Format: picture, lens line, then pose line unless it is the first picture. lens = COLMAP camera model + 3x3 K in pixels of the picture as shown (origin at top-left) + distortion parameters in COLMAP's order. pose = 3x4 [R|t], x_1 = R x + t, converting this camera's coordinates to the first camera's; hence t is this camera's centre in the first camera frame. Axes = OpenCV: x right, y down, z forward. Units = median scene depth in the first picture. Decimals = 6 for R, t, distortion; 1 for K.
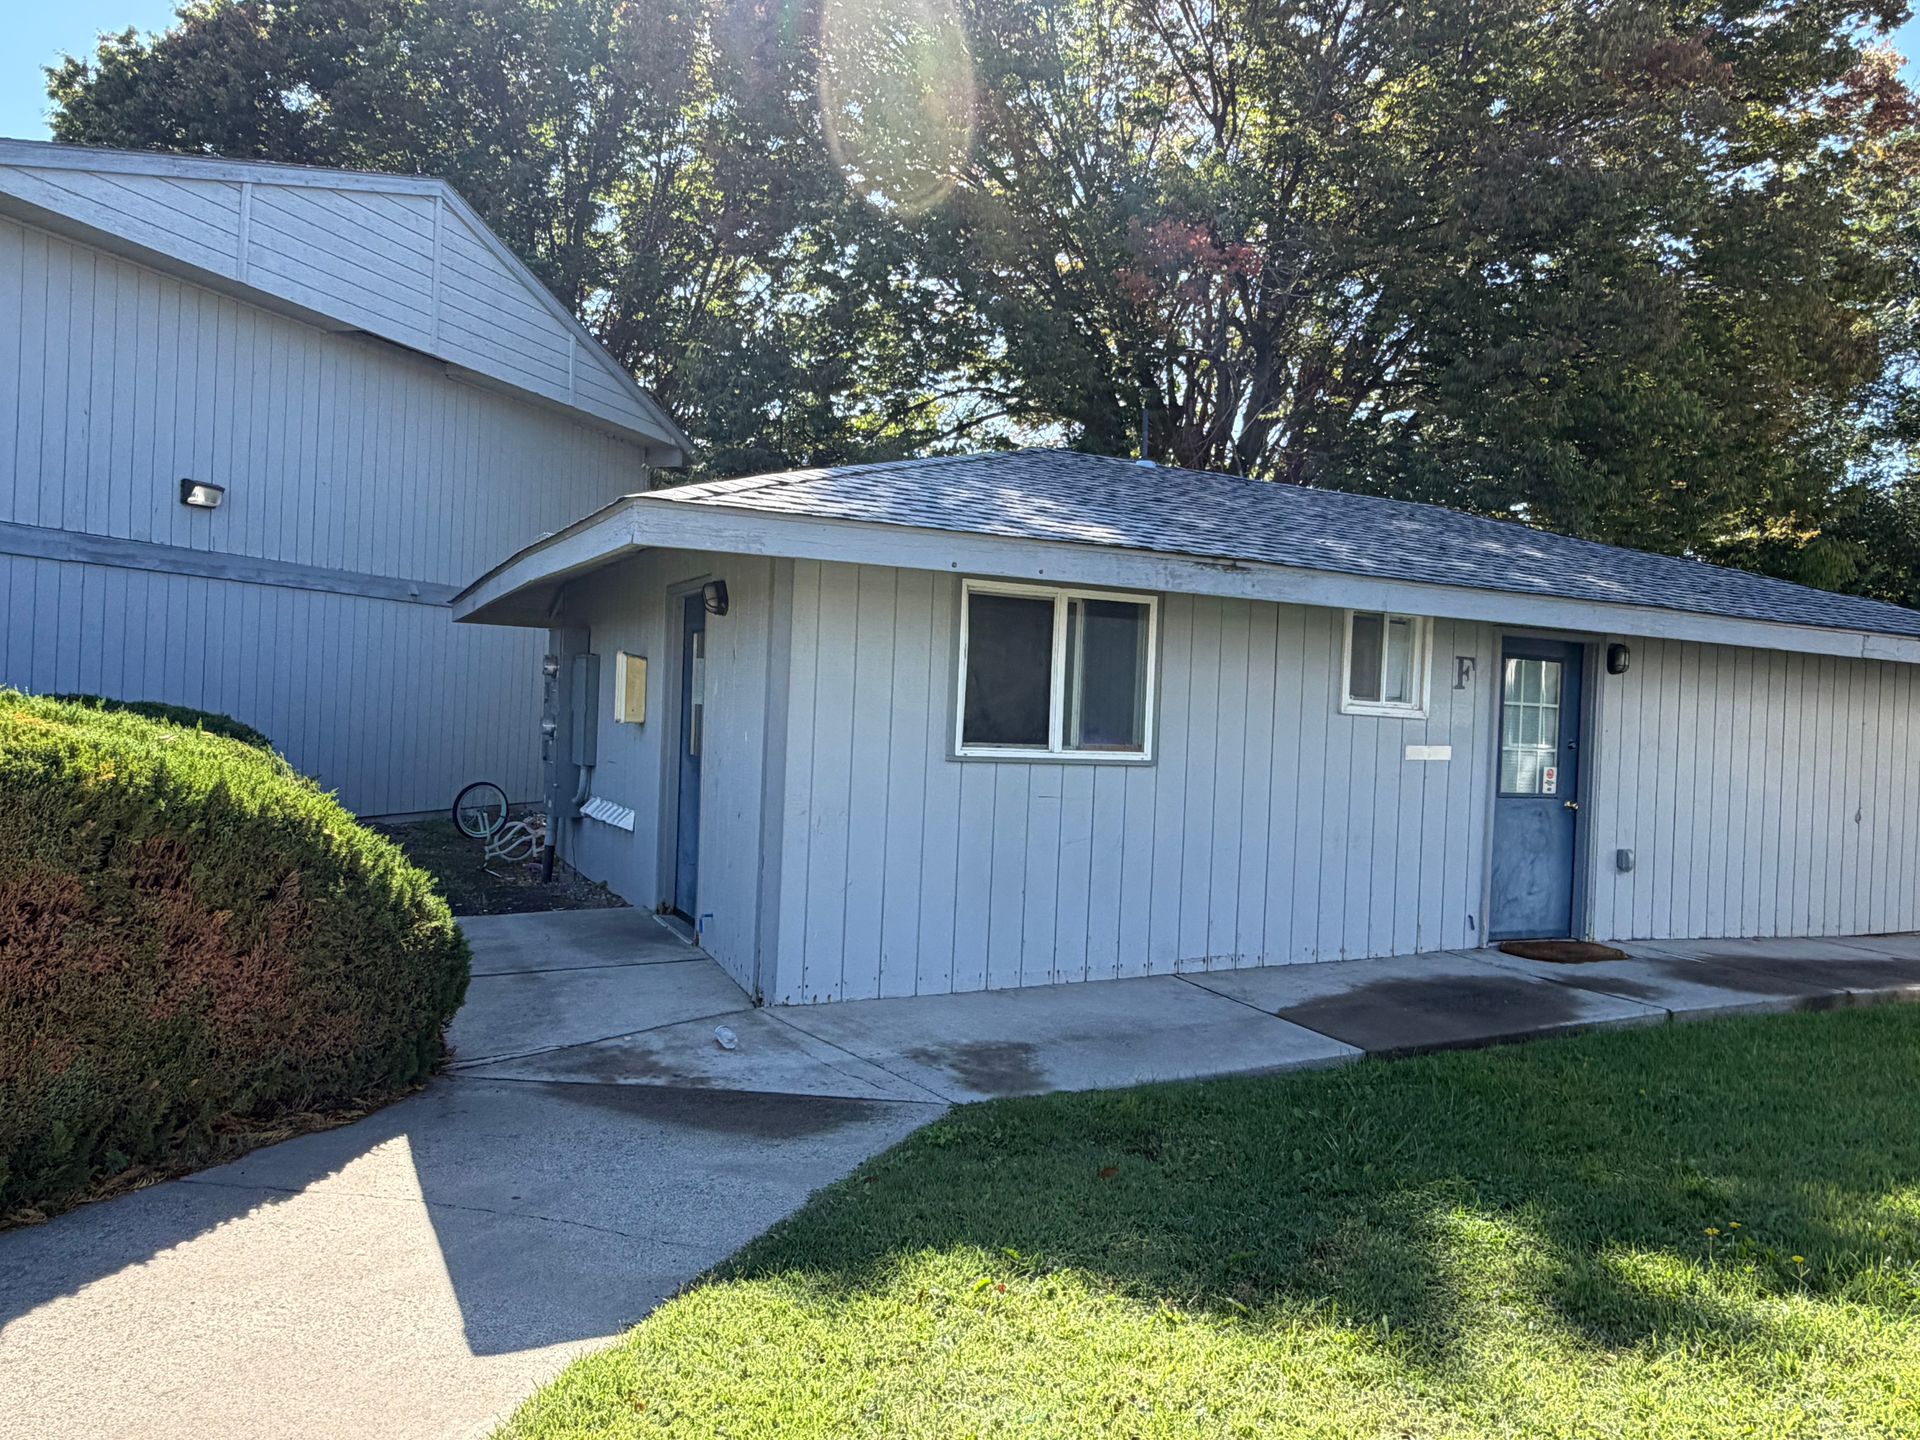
lens RADIAL K [[1302.6, 0, 957.7], [0, 1302.6, 723.7], [0, 0, 1]] dist [0.002321, 0.003005]
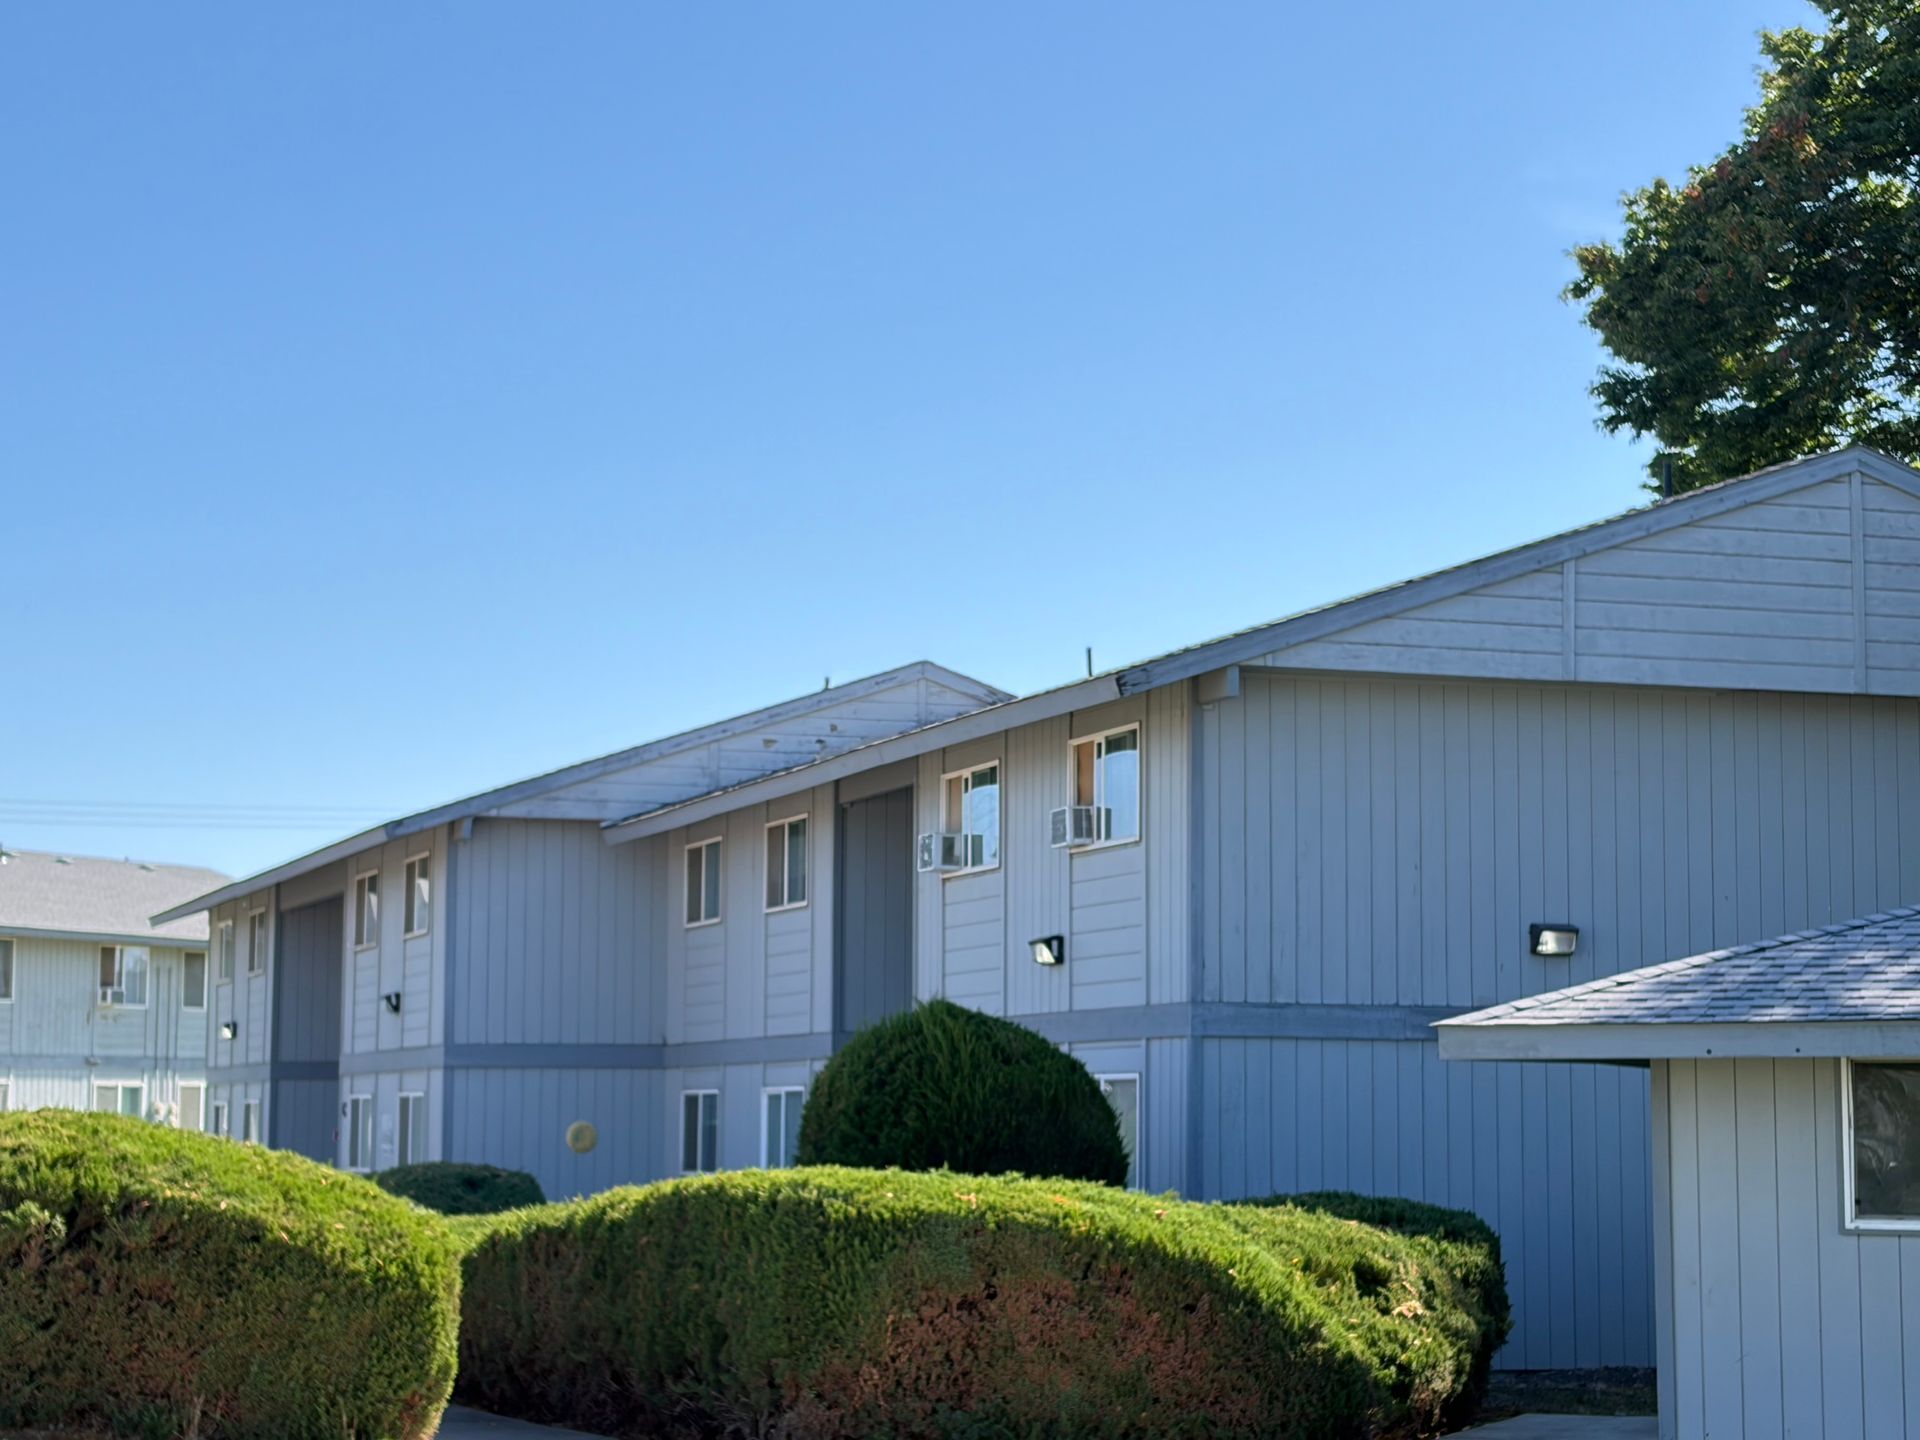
lens RADIAL K [[3790.1, 0, 961.7], [0, 3790.1, 721.0], [0, 0, 1]] dist [0.229058, 0.000000]
pose [[0.618341, -0.127769, -0.775454, 2.874481], [0.013901, 0.988320, -0.151757, 0.118064], [0.785787, 0.083058, 0.612895, -2.050837]]
